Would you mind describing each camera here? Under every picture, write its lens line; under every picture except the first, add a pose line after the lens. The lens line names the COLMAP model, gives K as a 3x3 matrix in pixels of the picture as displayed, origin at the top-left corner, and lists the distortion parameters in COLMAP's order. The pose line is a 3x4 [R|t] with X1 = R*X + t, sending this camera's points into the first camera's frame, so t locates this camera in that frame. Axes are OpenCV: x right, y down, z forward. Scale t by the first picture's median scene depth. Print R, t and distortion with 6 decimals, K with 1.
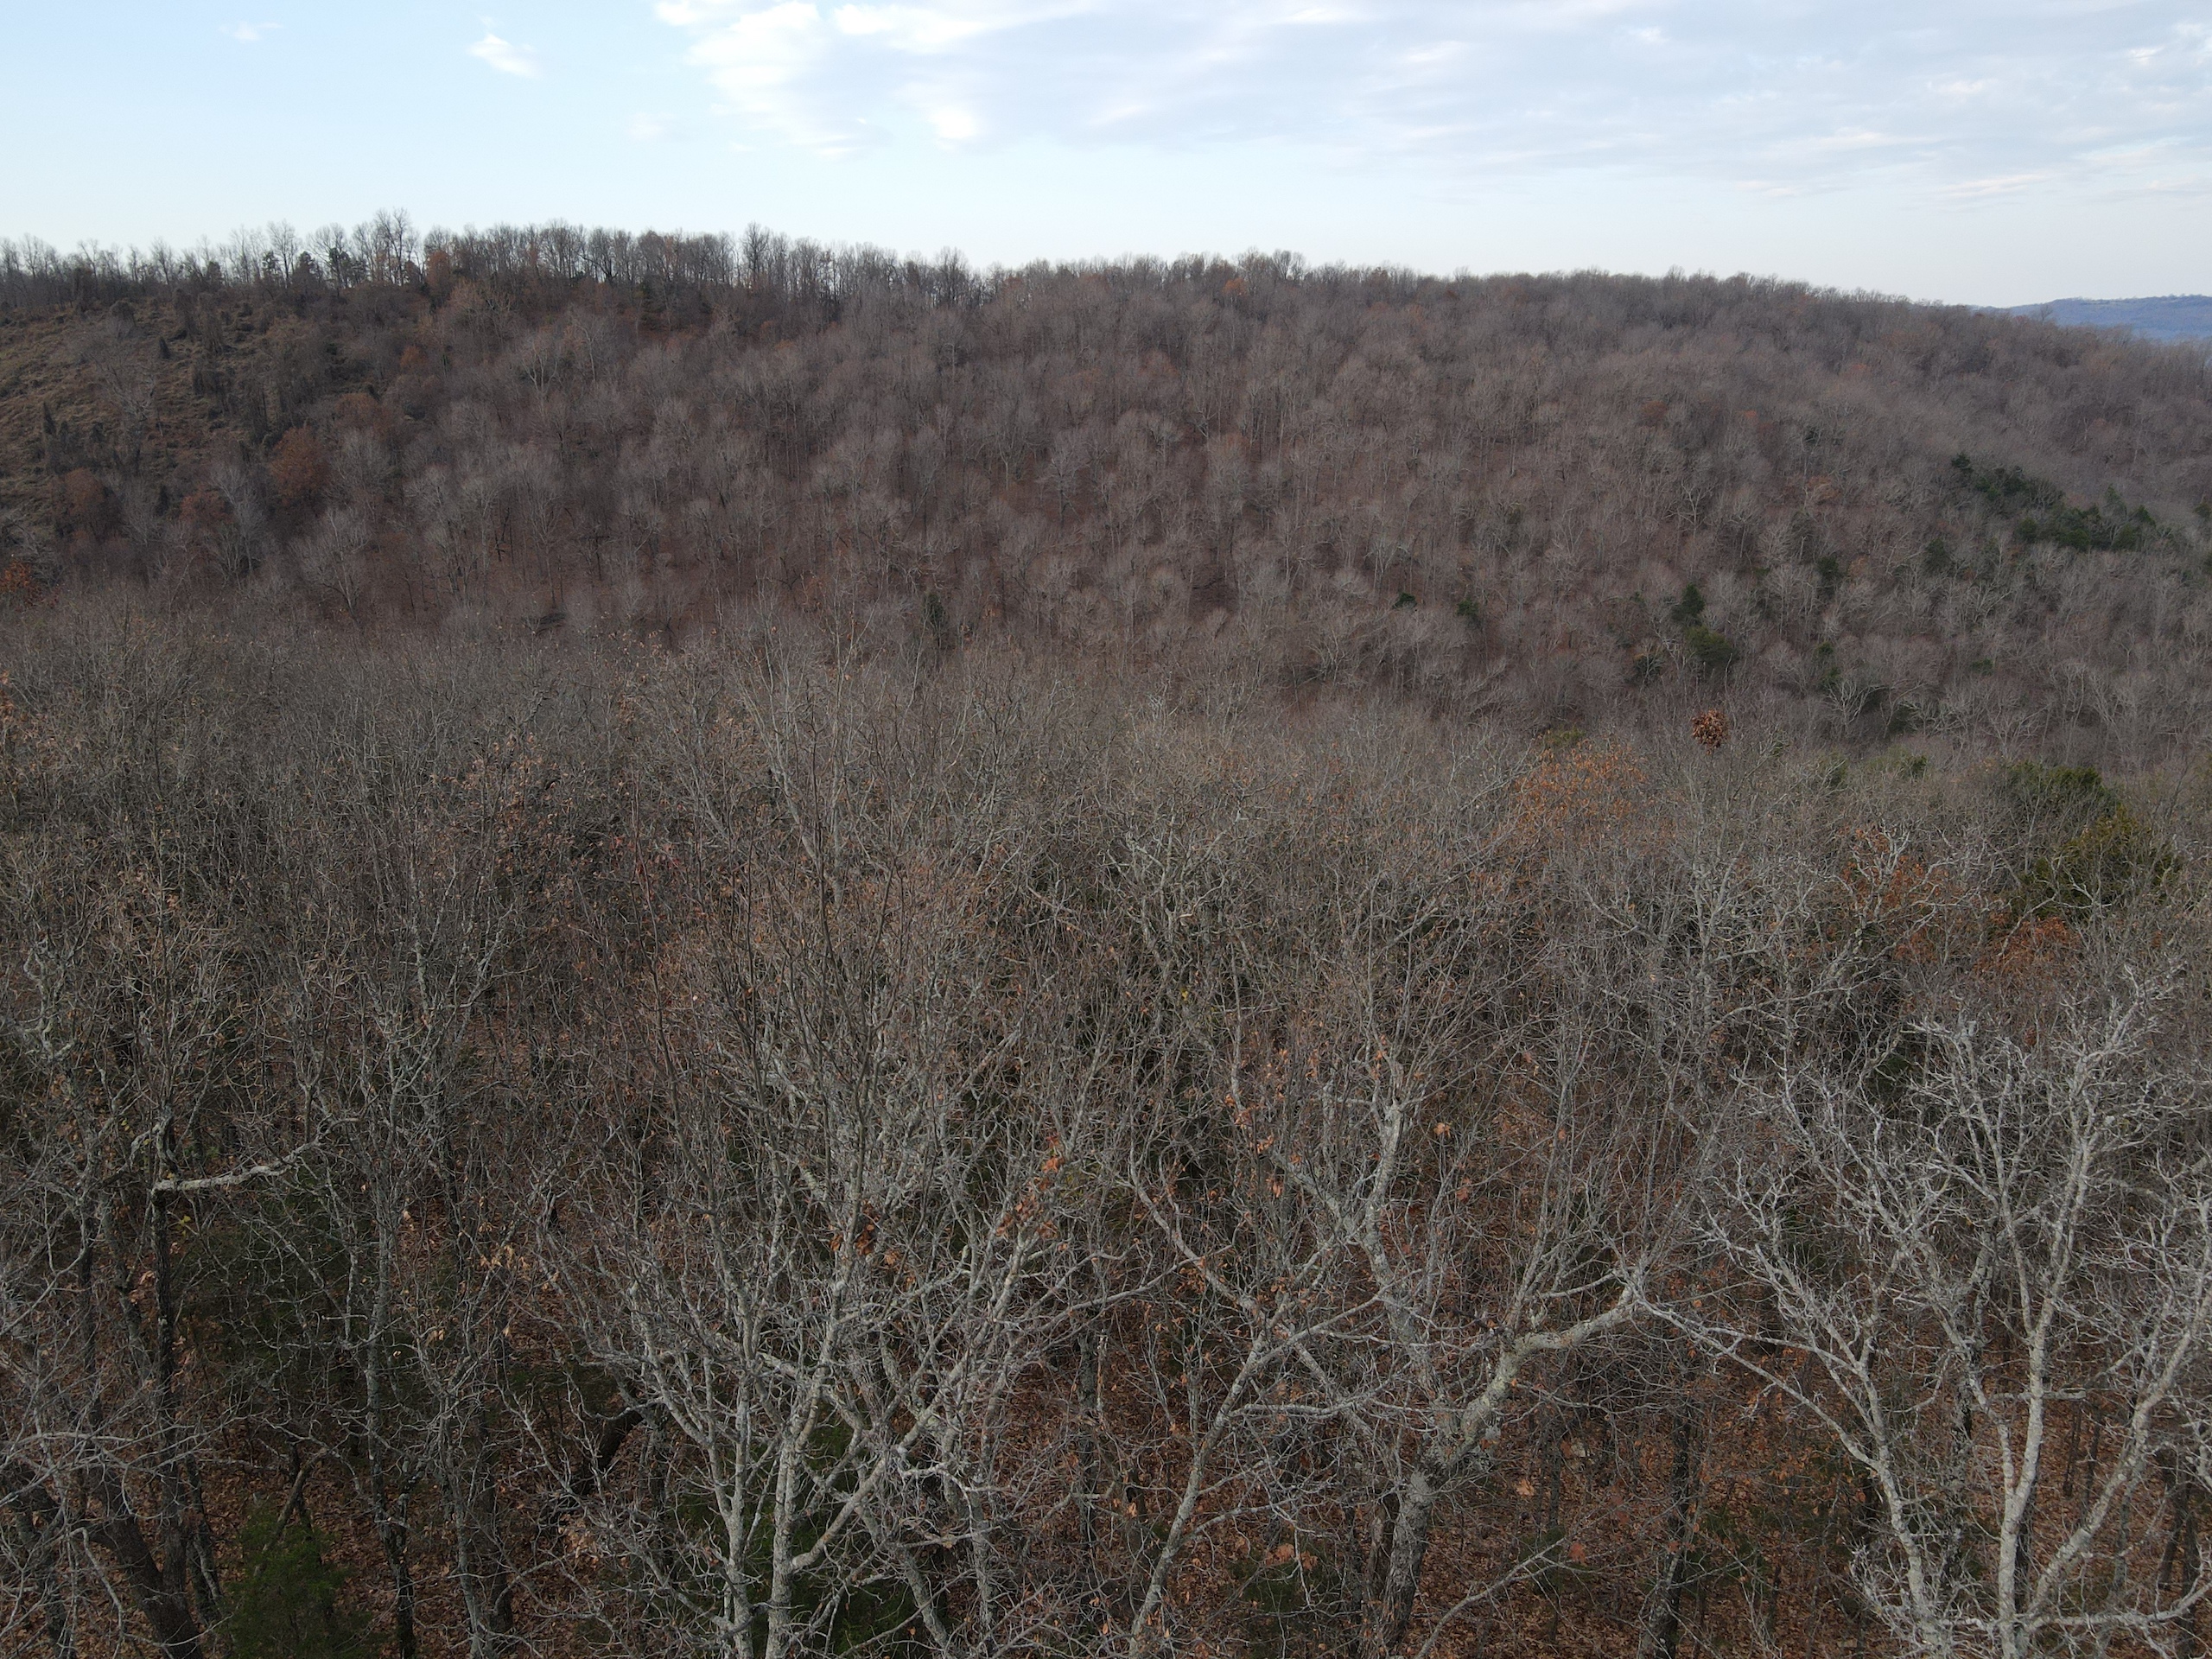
lens RADIAL K [[1624.7, 0, 1103.8], [0, 1624.7, 835.4], [0, 0, 1]] dist [-0.006259, 0.035309]
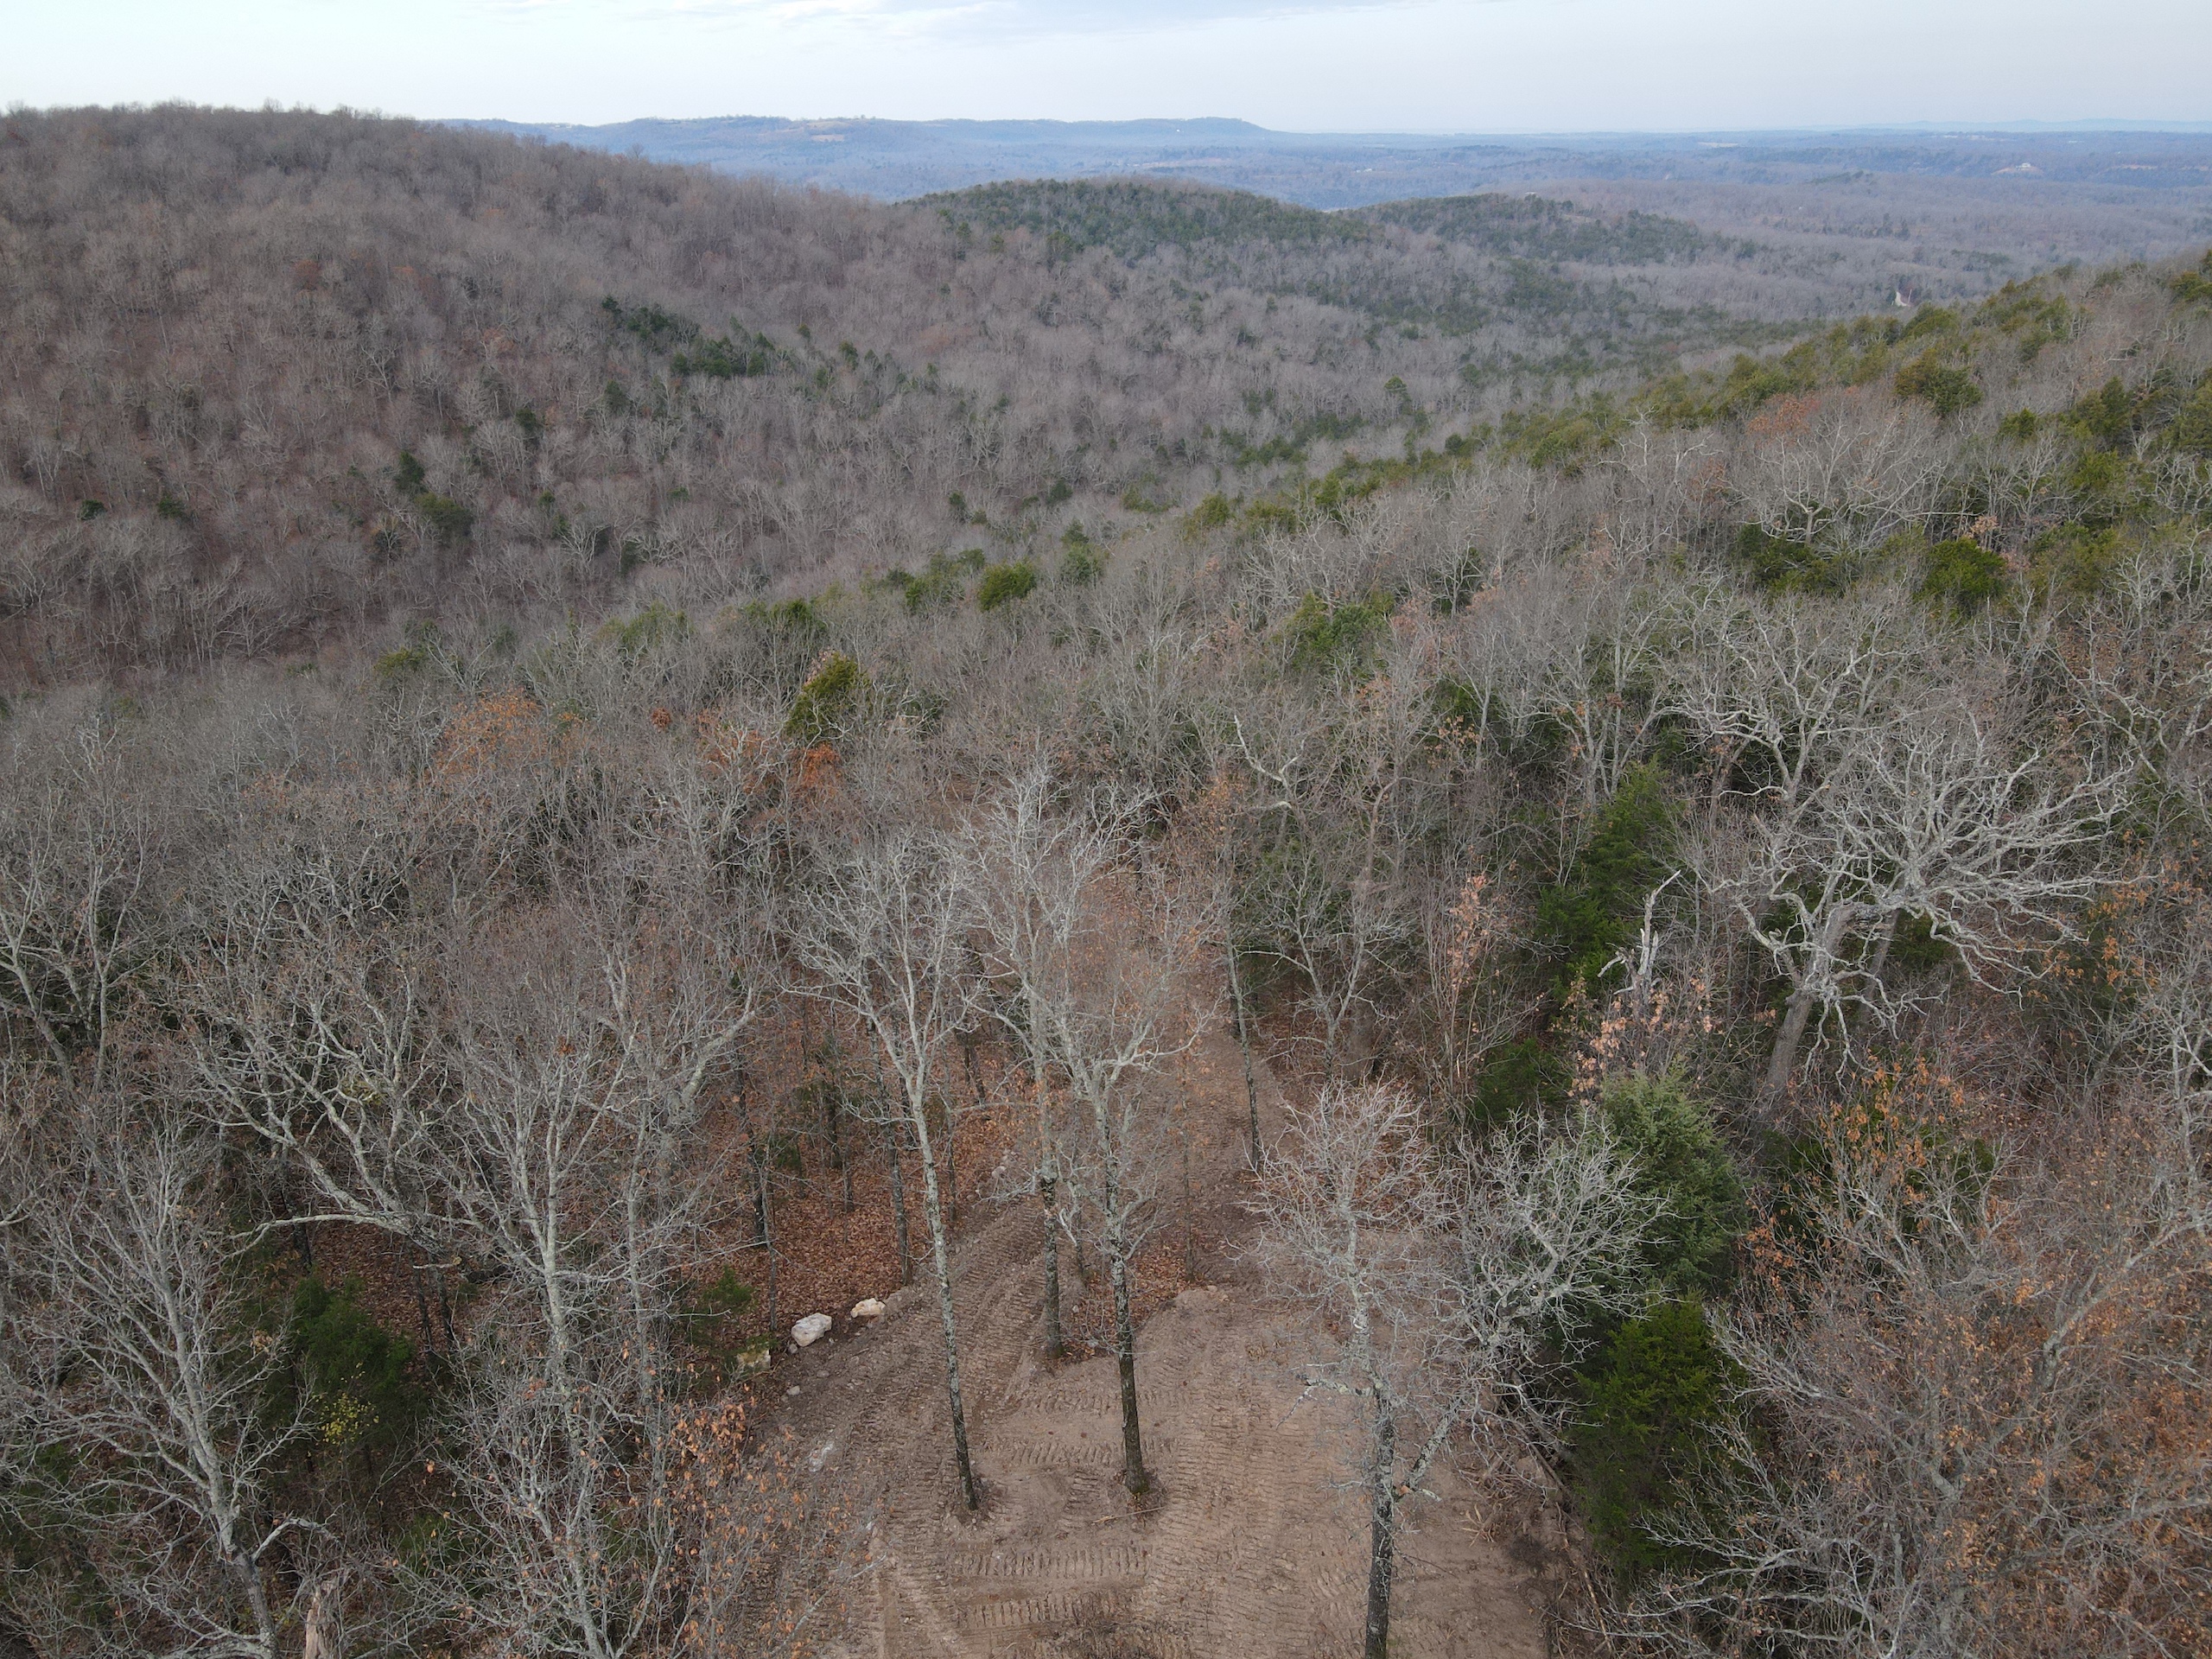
lens RADIAL K [[1624.7, 0, 1103.8], [0, 1624.7, 835.4], [0, 0, 1]] dist [-0.006259, 0.035309]
pose [[0.721904, -0.275237, 0.634901, -0.038723], [0.210885, 0.961357, 0.176975, -0.013591], [-0.659077, 0.006132, 0.752051, -0.057591]]
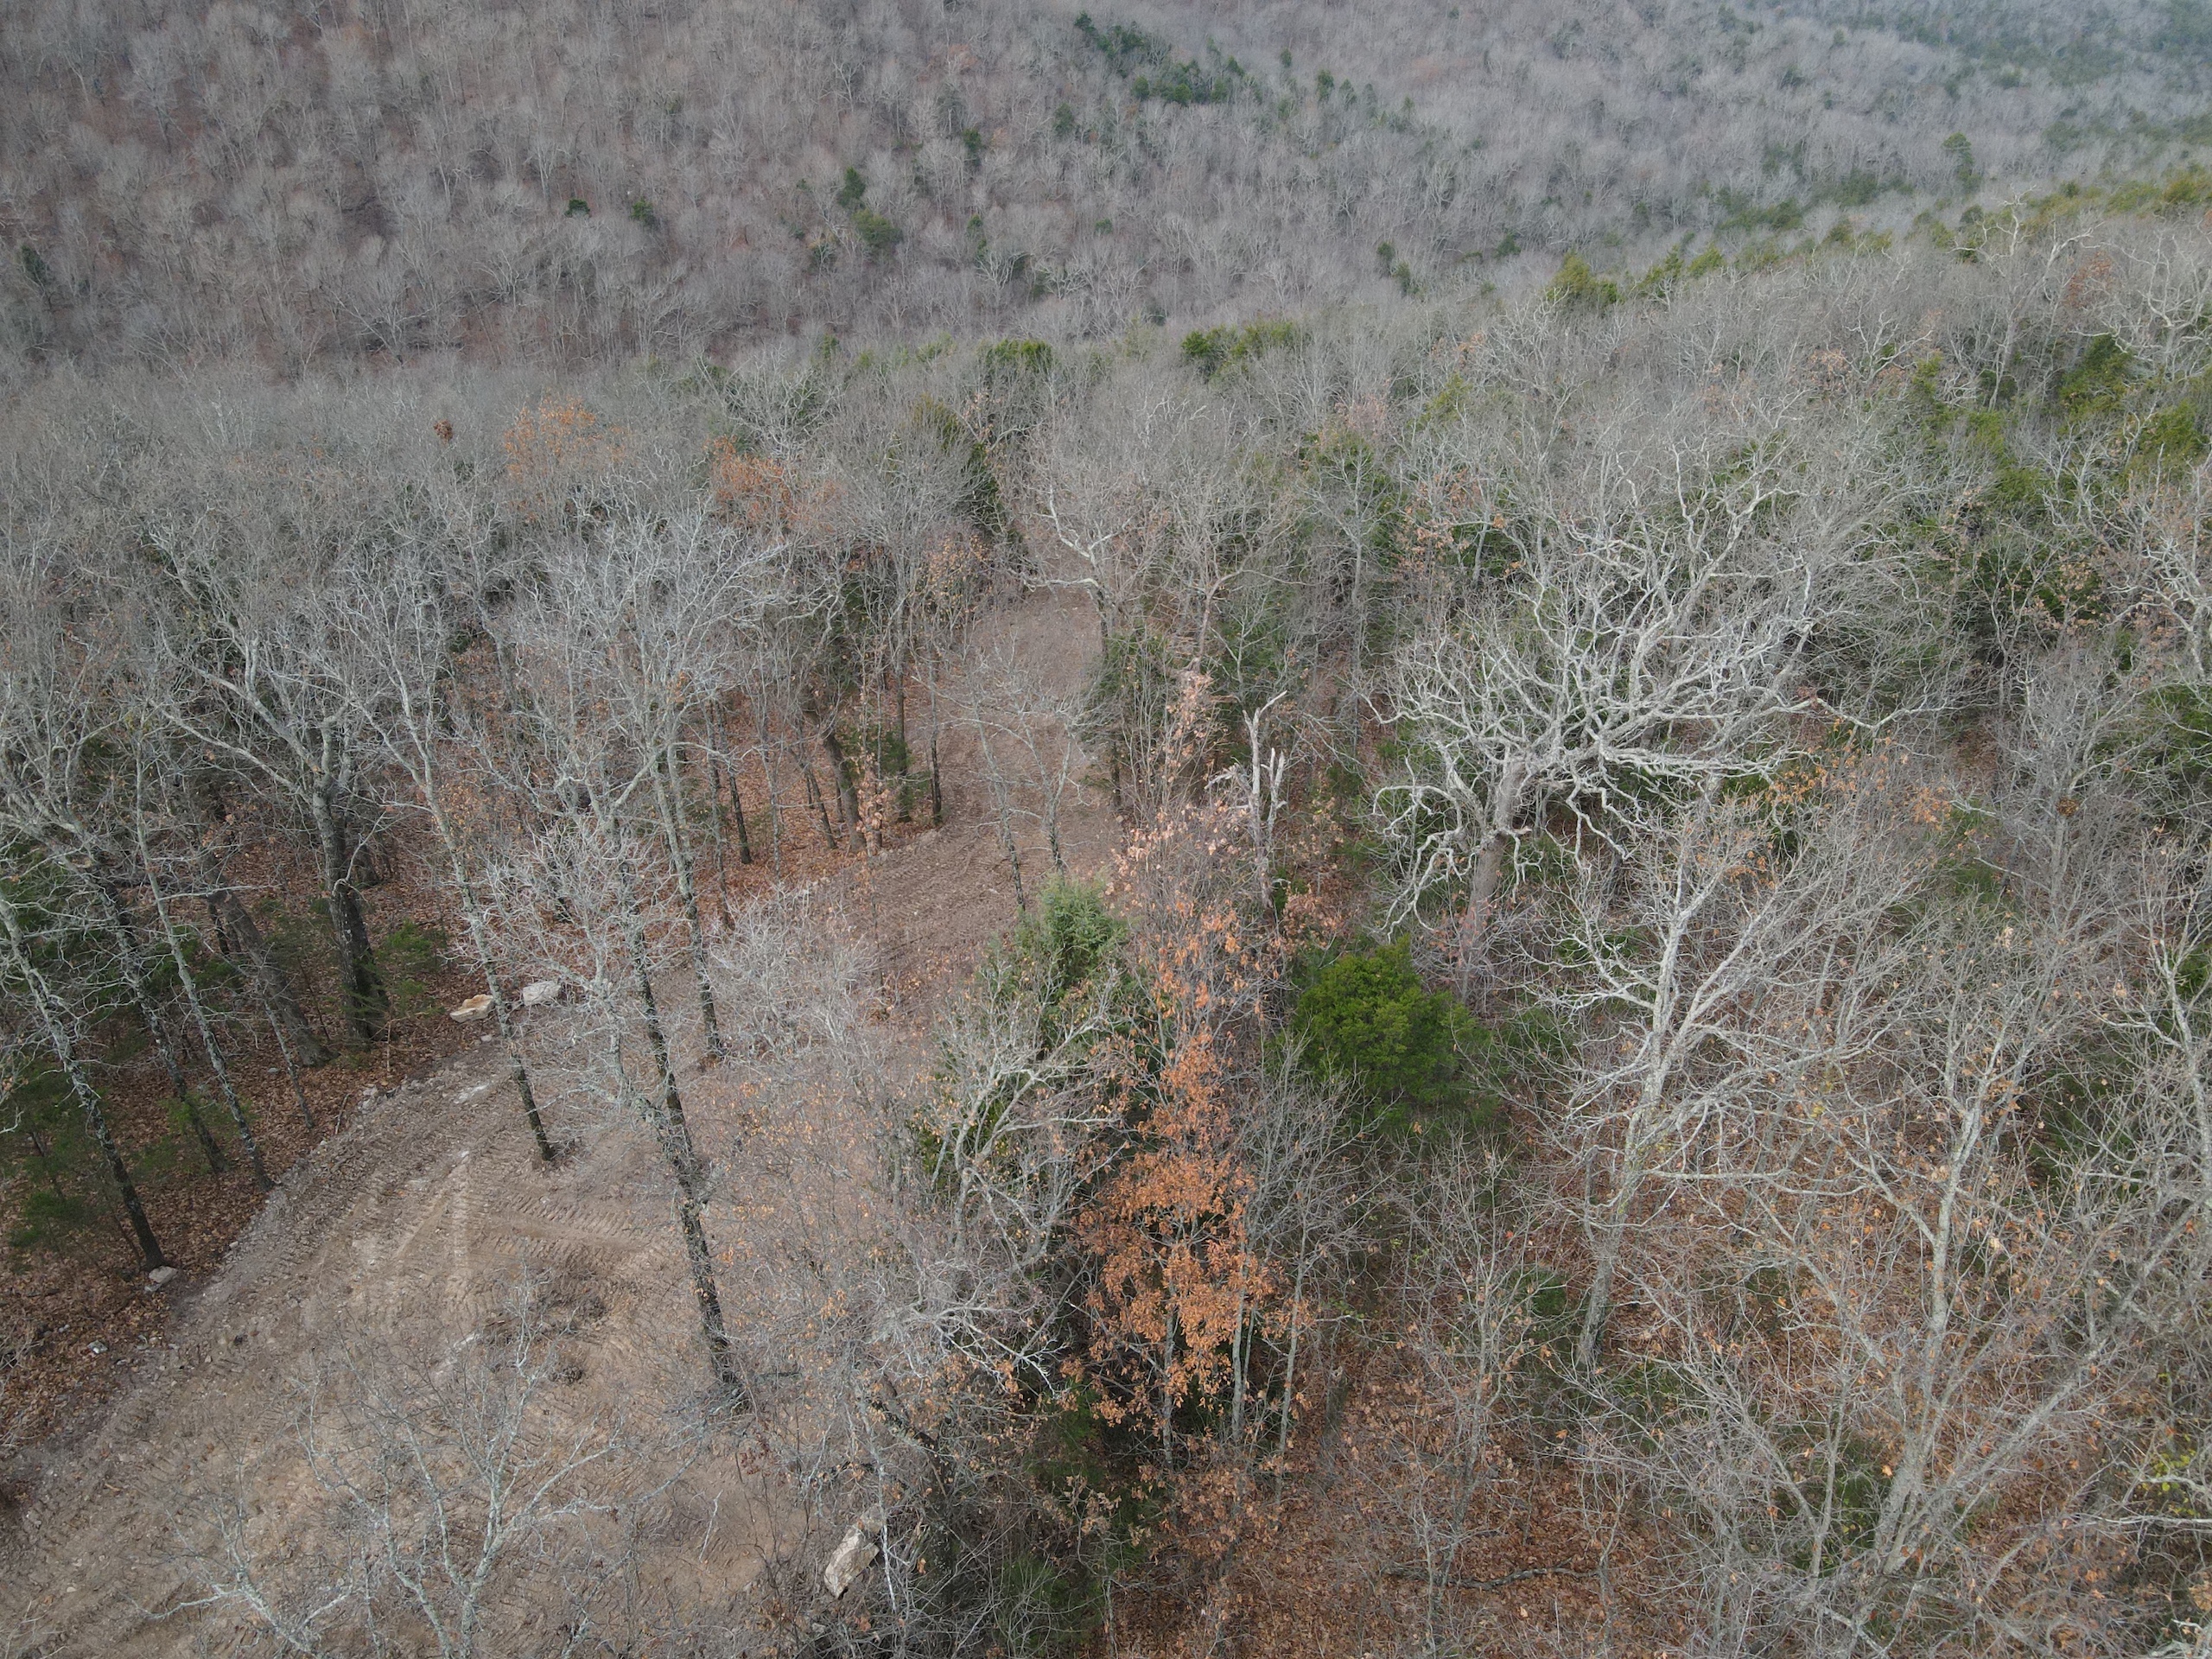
lens RADIAL K [[1623.4, 0, 1106.0], [0, 1623.4, 829.5], [0, 0, 1]] dist [0.016589, -0.002331]
pose [[0.899597, -0.229830, 0.371353, 0.021700], [0.134614, 0.954847, 0.264853, -0.002027], [-0.415456, -0.188272, 0.889916, -0.103145]]
